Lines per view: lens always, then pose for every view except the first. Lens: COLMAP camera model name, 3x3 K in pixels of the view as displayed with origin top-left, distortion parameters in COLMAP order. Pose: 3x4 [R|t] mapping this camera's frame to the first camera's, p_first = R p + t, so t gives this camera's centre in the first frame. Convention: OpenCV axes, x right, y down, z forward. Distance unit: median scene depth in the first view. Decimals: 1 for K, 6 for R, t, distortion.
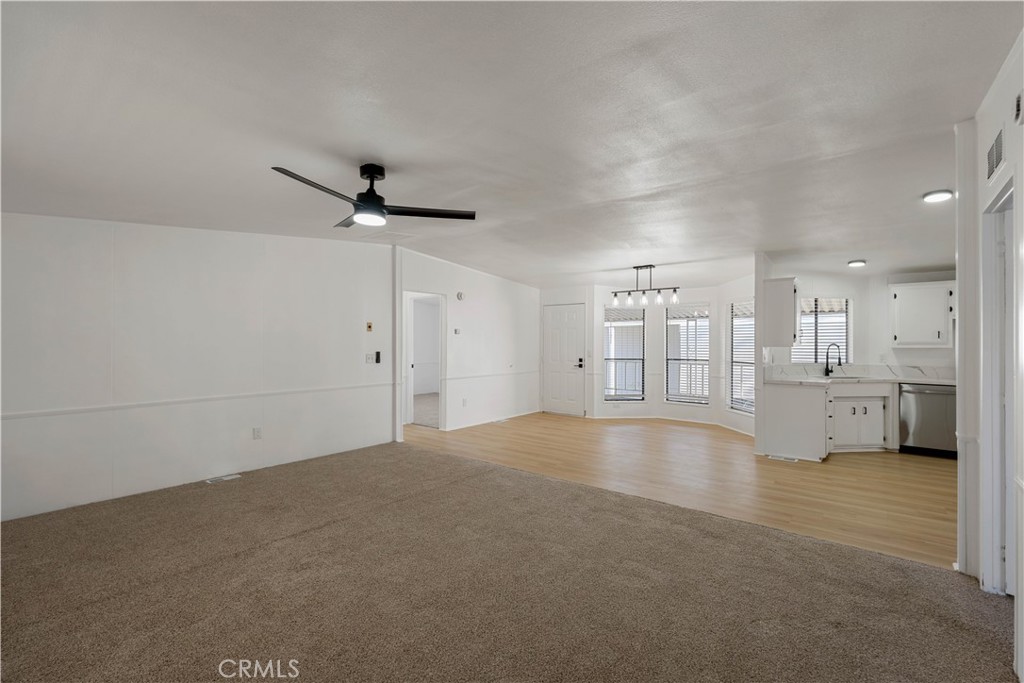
lens RADIAL K [[450.5, 0, 514.0], [0, 450.5, 341.7], [0, 0, 1]] dist [-0.008421, 0.001315]
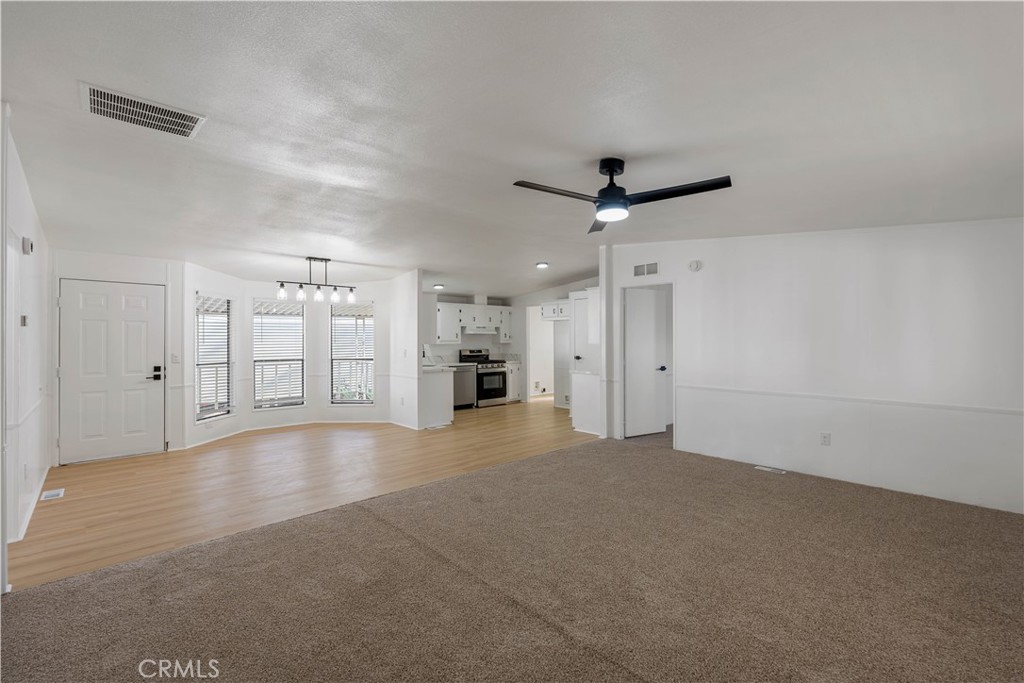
lens RADIAL K [[450.5, 0, 522.7], [0, 450.5, 340.4], [0, 0, 1]] dist [-0.008421, 0.001315]
pose [[0.128260, -0.002493, 0.991737, -0.594362], [0.005214, 0.999985, 0.001840, -0.000038], [-0.991727, 0.004935, 0.128271, 0.489821]]
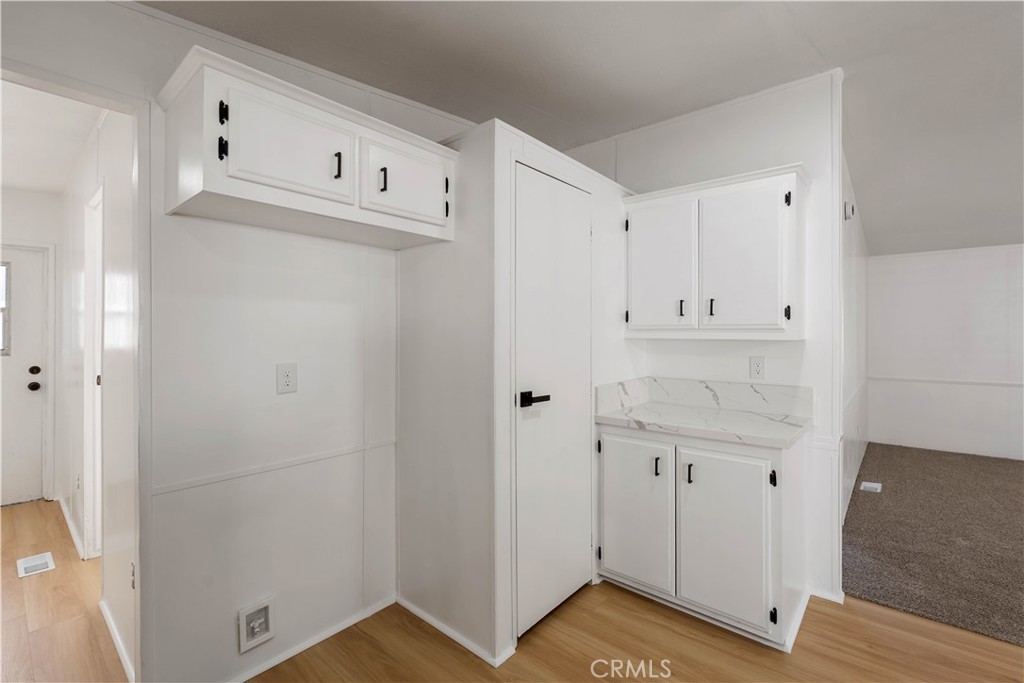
lens RADIAL K [[450.5, 0, 514.8], [0, 450.5, 332.2], [0, 0, 1]] dist [-0.008421, 0.001315]
pose [[-0.999514, -0.003860, 0.030925, 0.703641], [-0.003841, 0.999992, 0.000688, 0.005164], [-0.030927, 0.000569, -0.999521, 0.820743]]
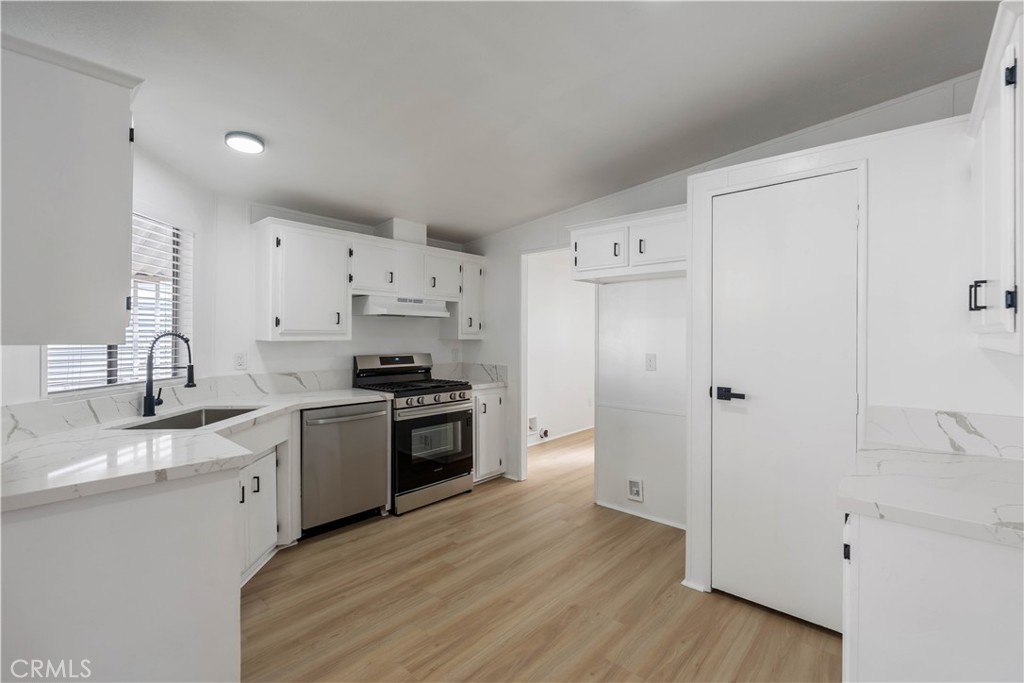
lens RADIAL K [[450.5, 0, 517.2], [0, 450.5, 338.1], [0, 0, 1]] dist [-0.008421, 0.001315]
pose [[0.048290, -0.006214, 0.998814, 0.321296], [-0.004811, 0.999968, 0.006453, 0.005049], [-0.998822, -0.005117, 0.048259, 0.654617]]
